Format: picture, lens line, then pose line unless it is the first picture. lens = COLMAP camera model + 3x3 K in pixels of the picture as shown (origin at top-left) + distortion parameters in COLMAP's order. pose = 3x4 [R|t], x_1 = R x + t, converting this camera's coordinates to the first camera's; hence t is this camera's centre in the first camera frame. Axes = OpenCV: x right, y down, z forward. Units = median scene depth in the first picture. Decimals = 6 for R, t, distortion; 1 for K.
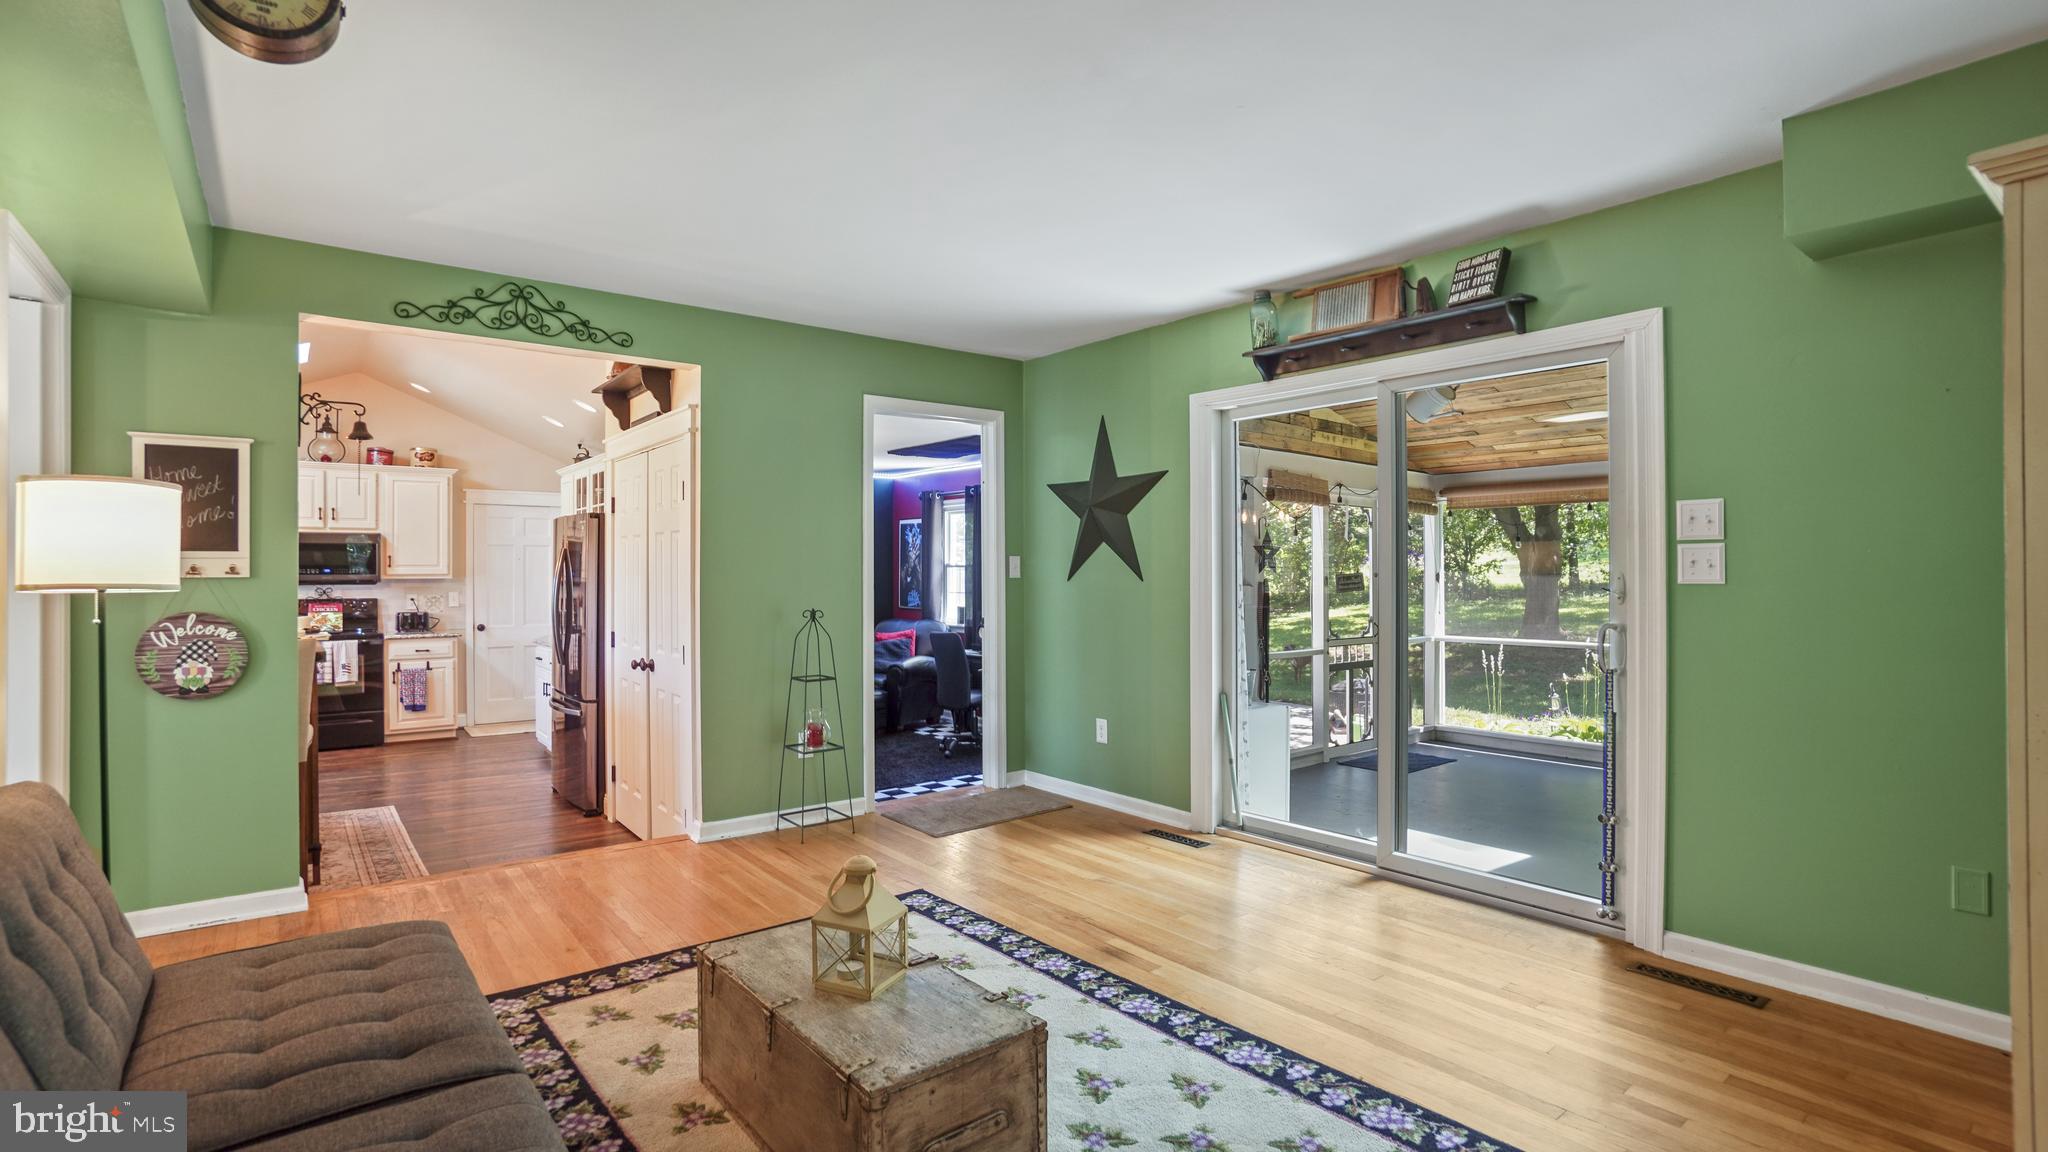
lens RADIAL K [[963.7, 0, 1002.3], [0, 963.7, 568.6], [0, 0, 1]] dist [-0.036984, 0.005992]
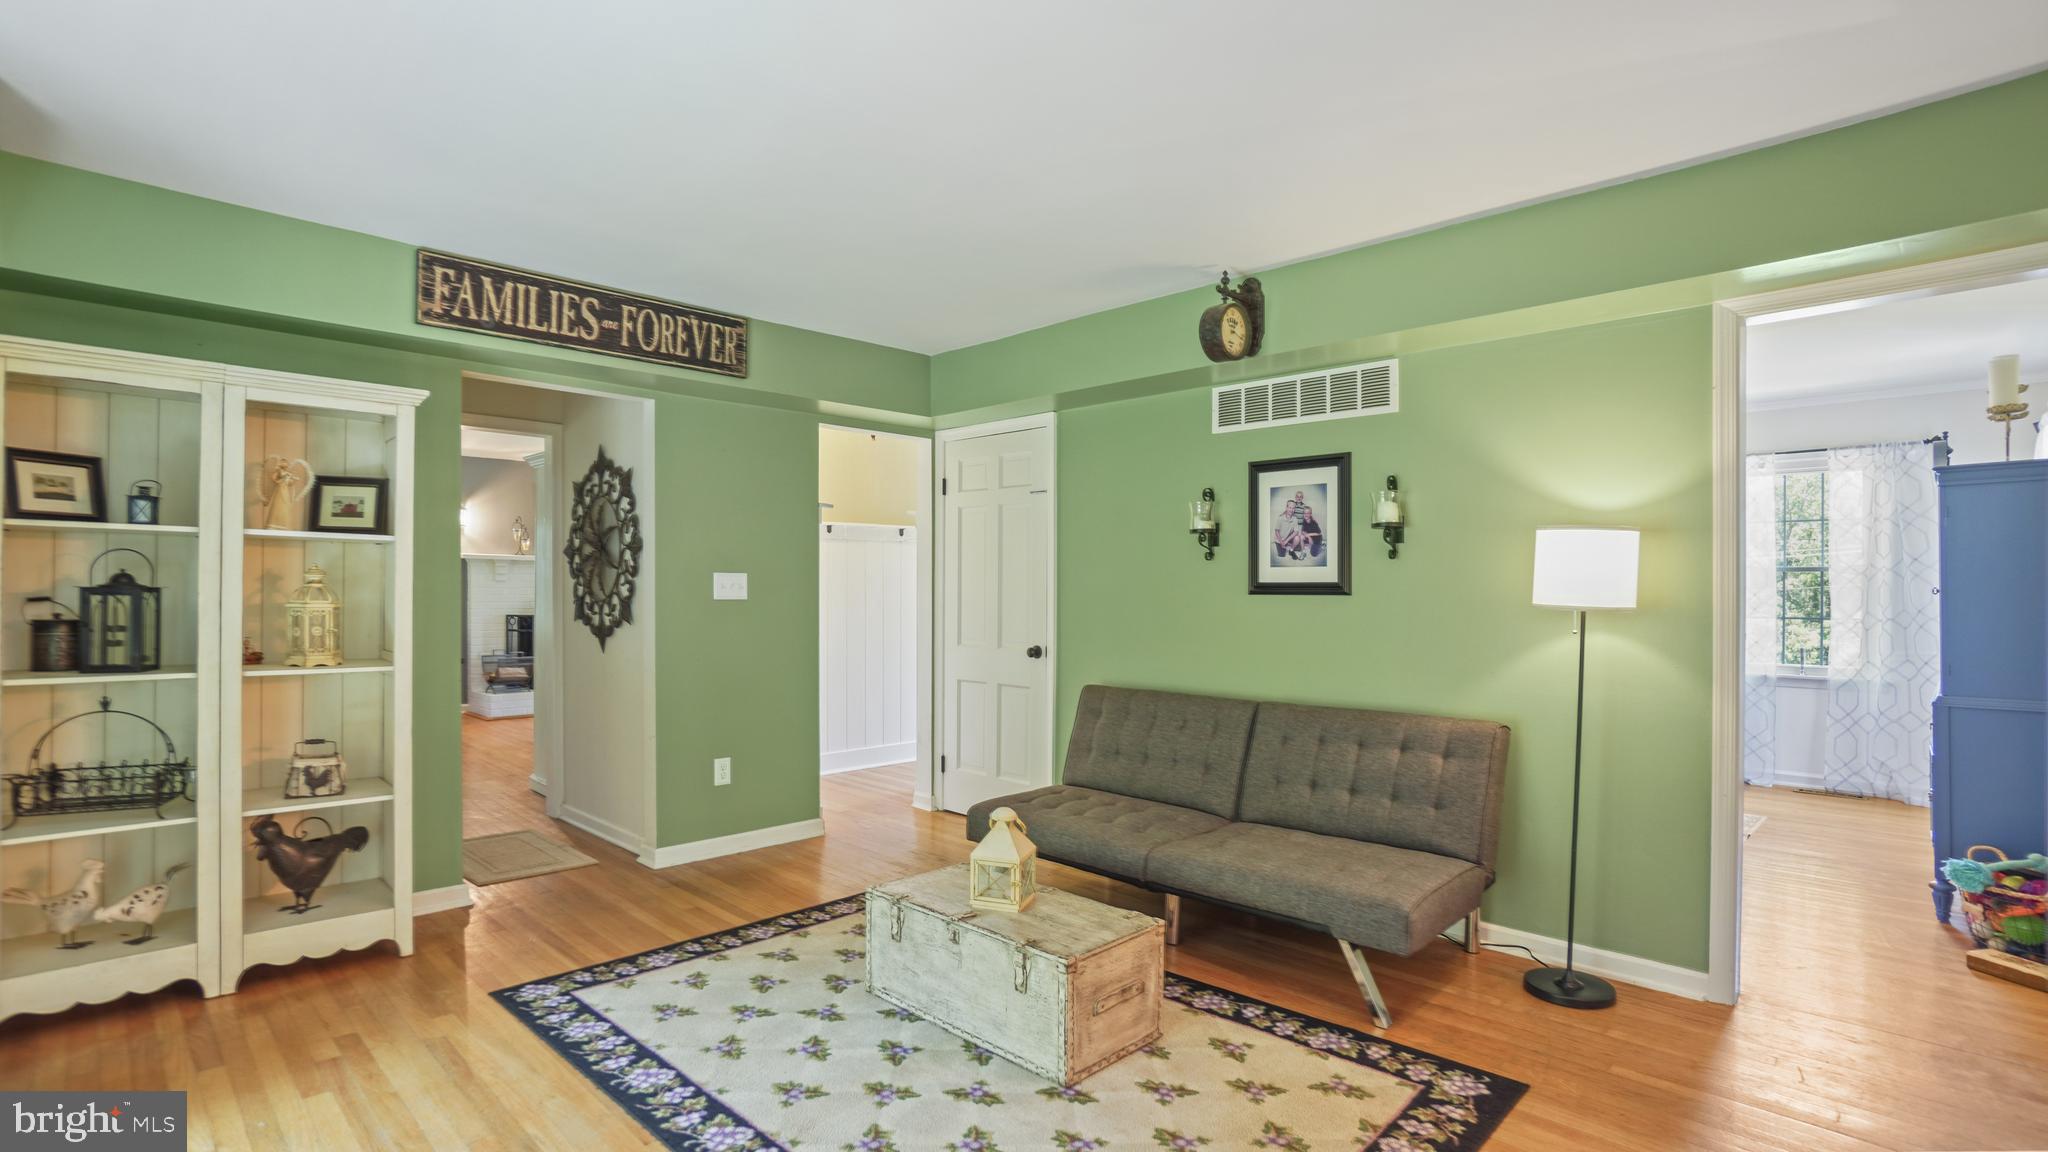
lens RADIAL K [[963.7, 0, 1019.7], [0, 963.7, 595.3], [0, 0, 1]] dist [-0.036984, 0.005992]
pose [[-0.990376, -0.002052, -0.138391, 0.009480], [-0.002885, 0.999979, 0.005817, -0.001675], [0.138376, 0.006160, -0.990361, 1.474474]]
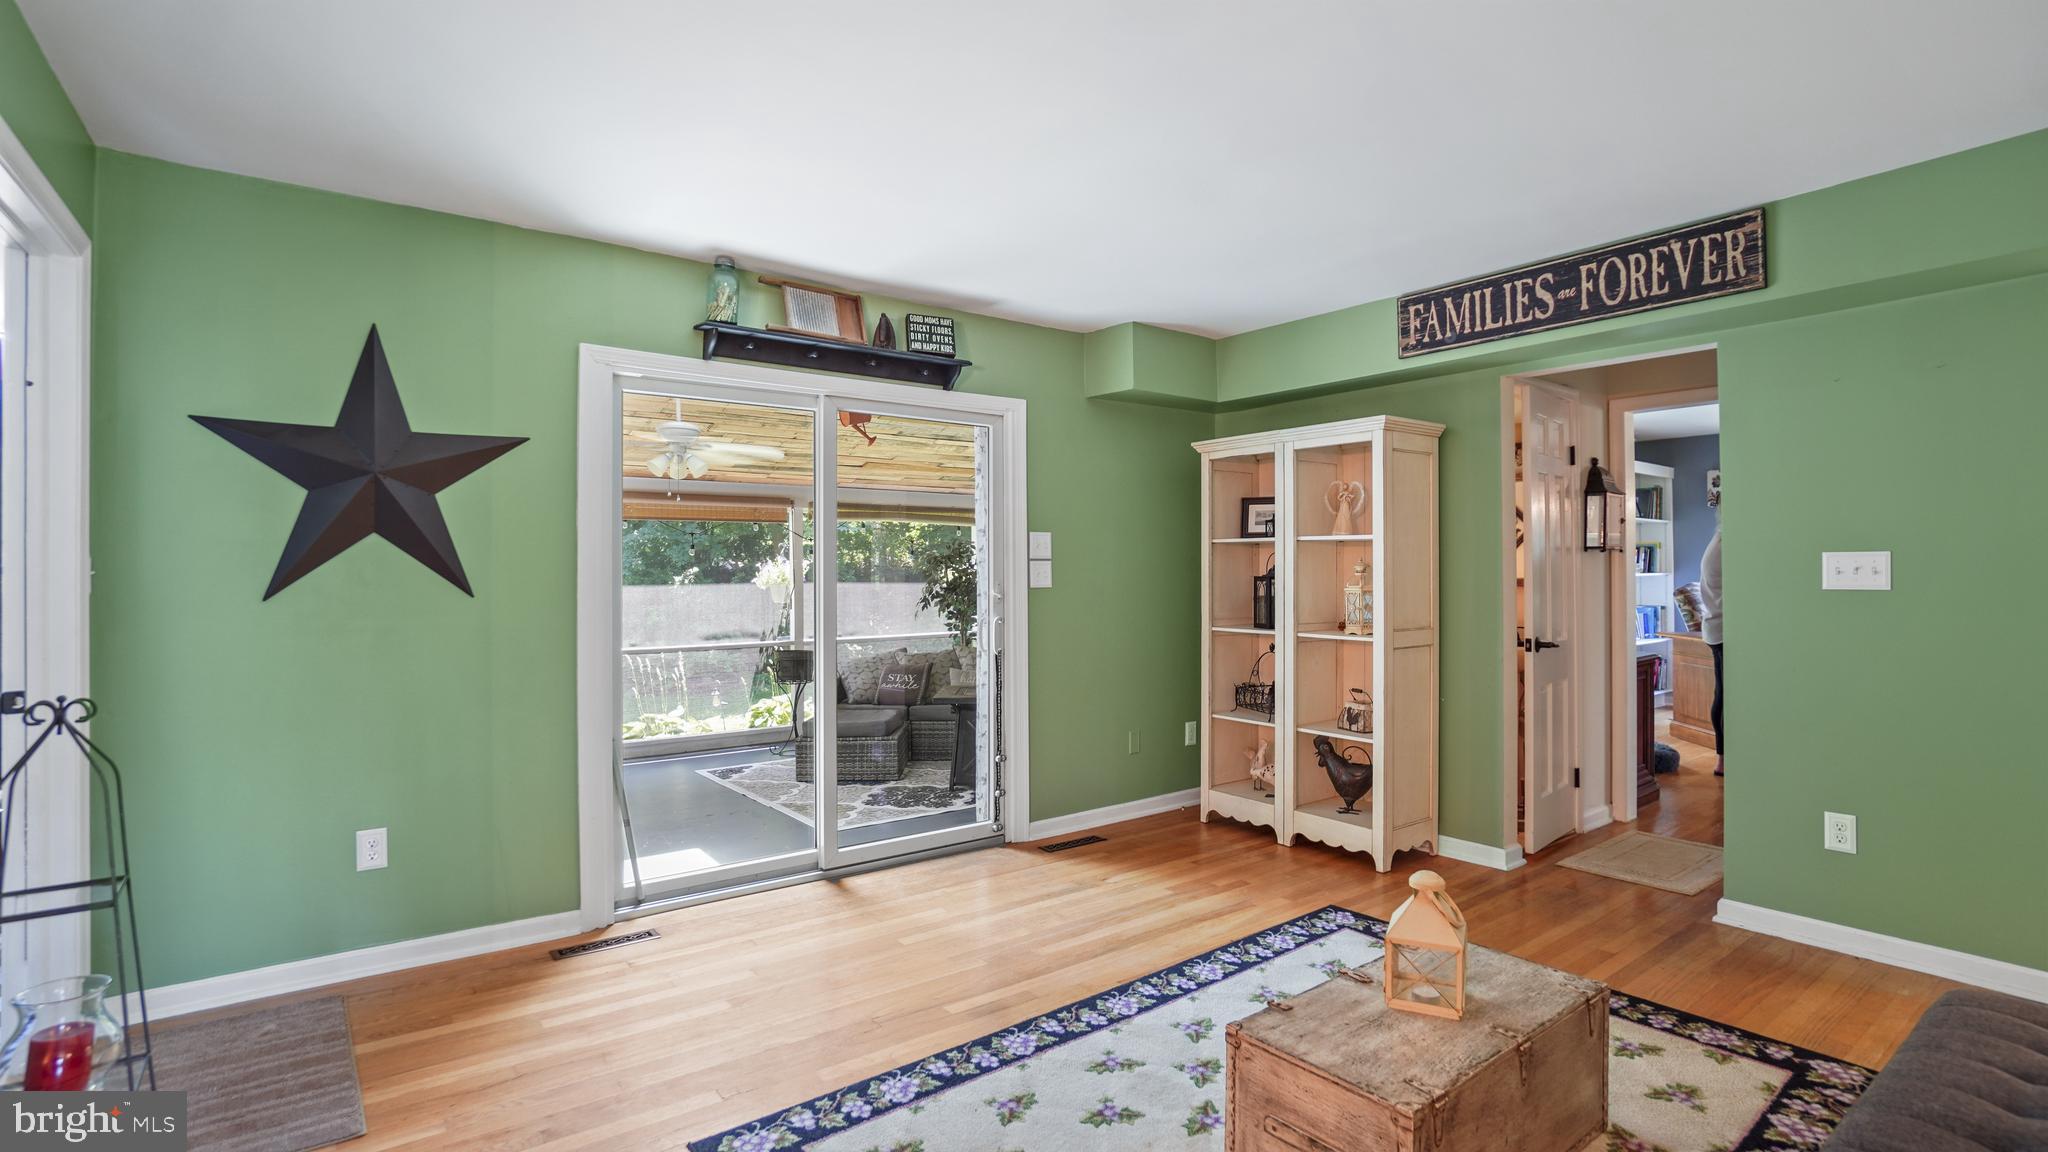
lens RADIAL K [[963.7, 0, 1004.3], [0, 963.7, 566.8], [0, 0, 1]] dist [-0.036984, 0.005992]
pose [[0.019213, 0.010505, 0.999760, -0.717447], [0.000851, 0.999944, -0.010523, -0.000704], [-0.999815, 0.001053, 0.019203, 0.896312]]
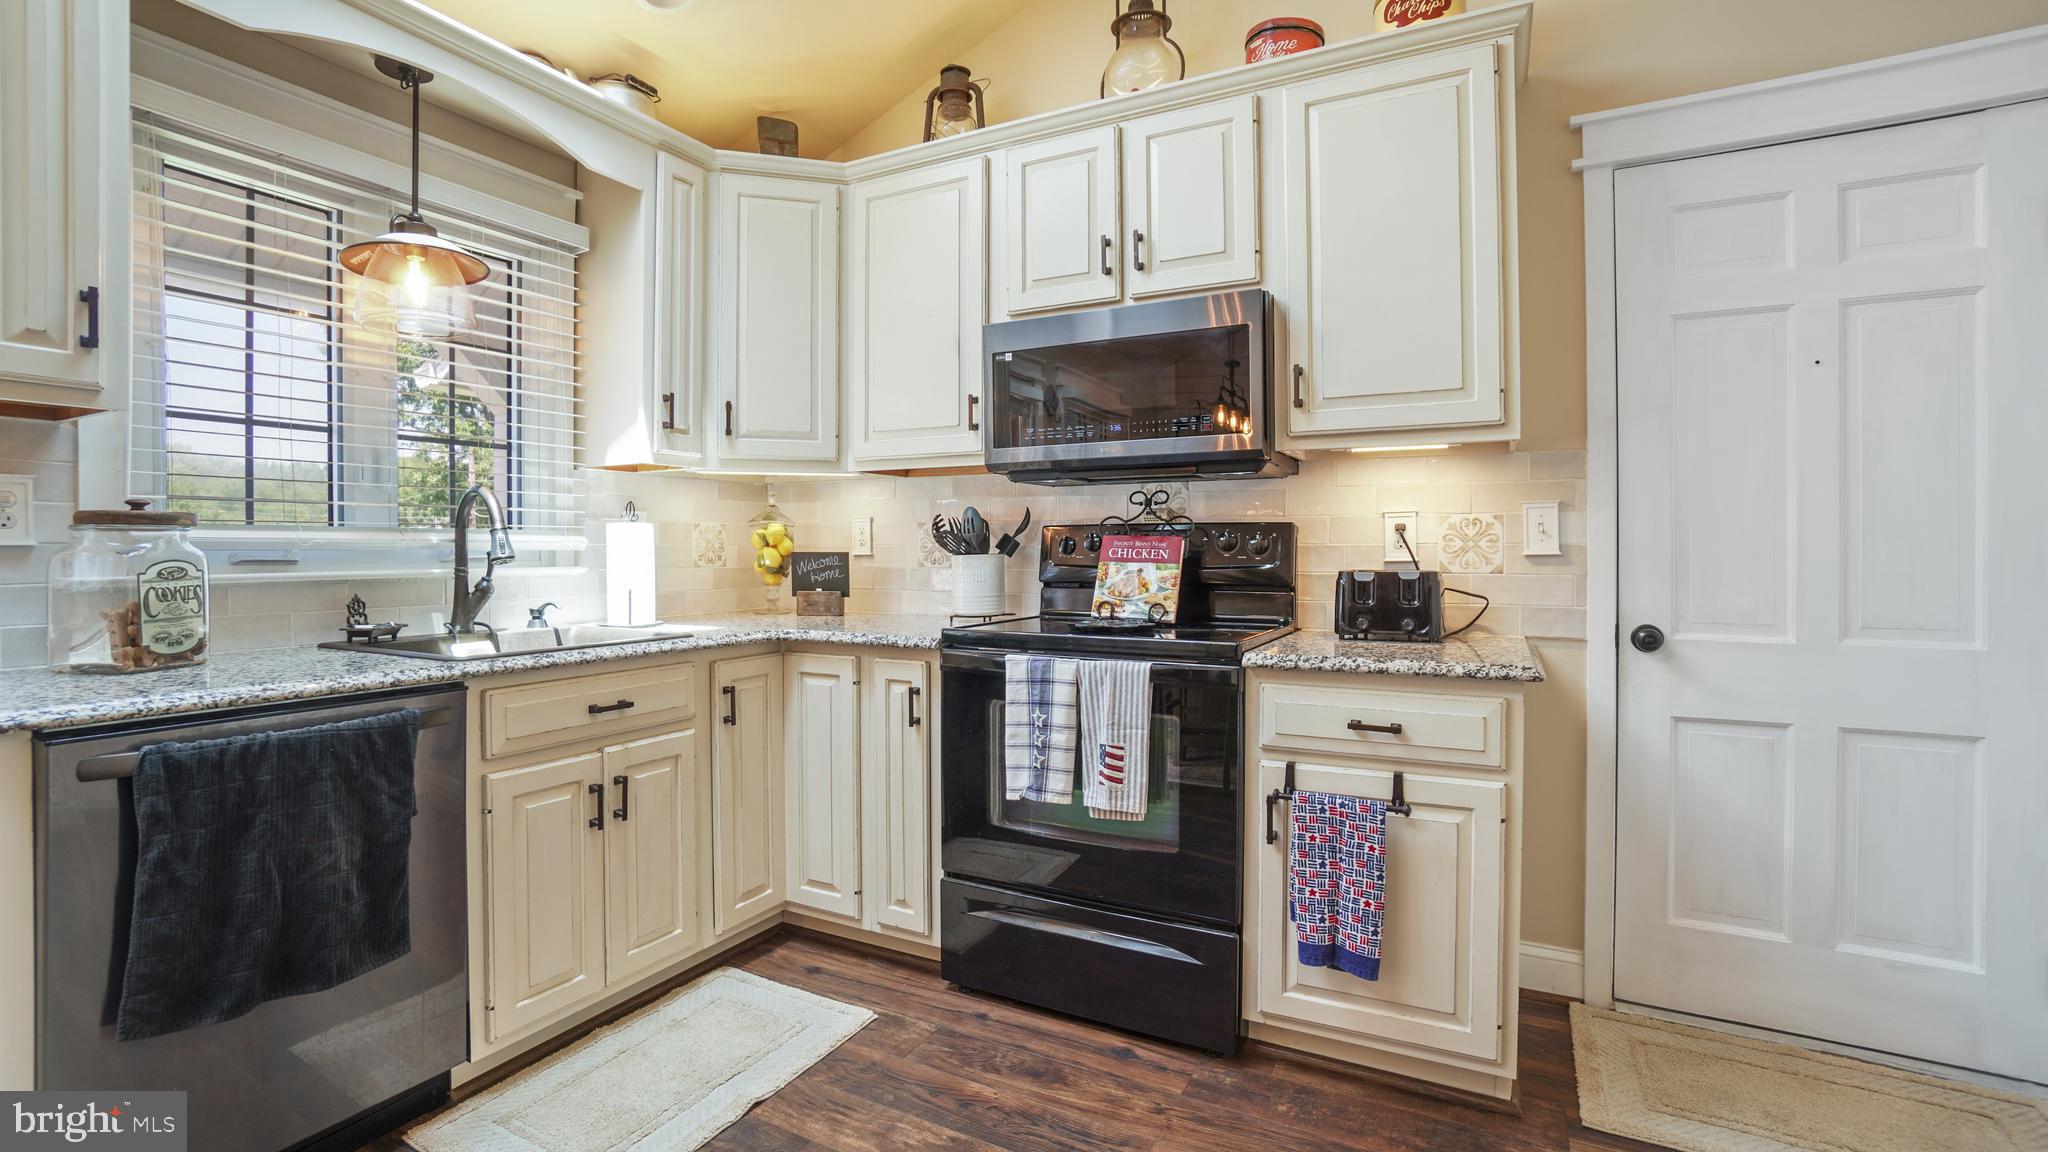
lens RADIAL K [[920.7, 0, 1040.2], [0, 920.7, 545.1], [0, 0, 1]] dist [-0.027957, -0.000250]
pose [[0.436777, 0.001950, -0.899568, -1.039948], [0.001590, 0.999994, 0.002939, 0.093072], [0.899568, -0.002714, 0.436771, 1.953344]]
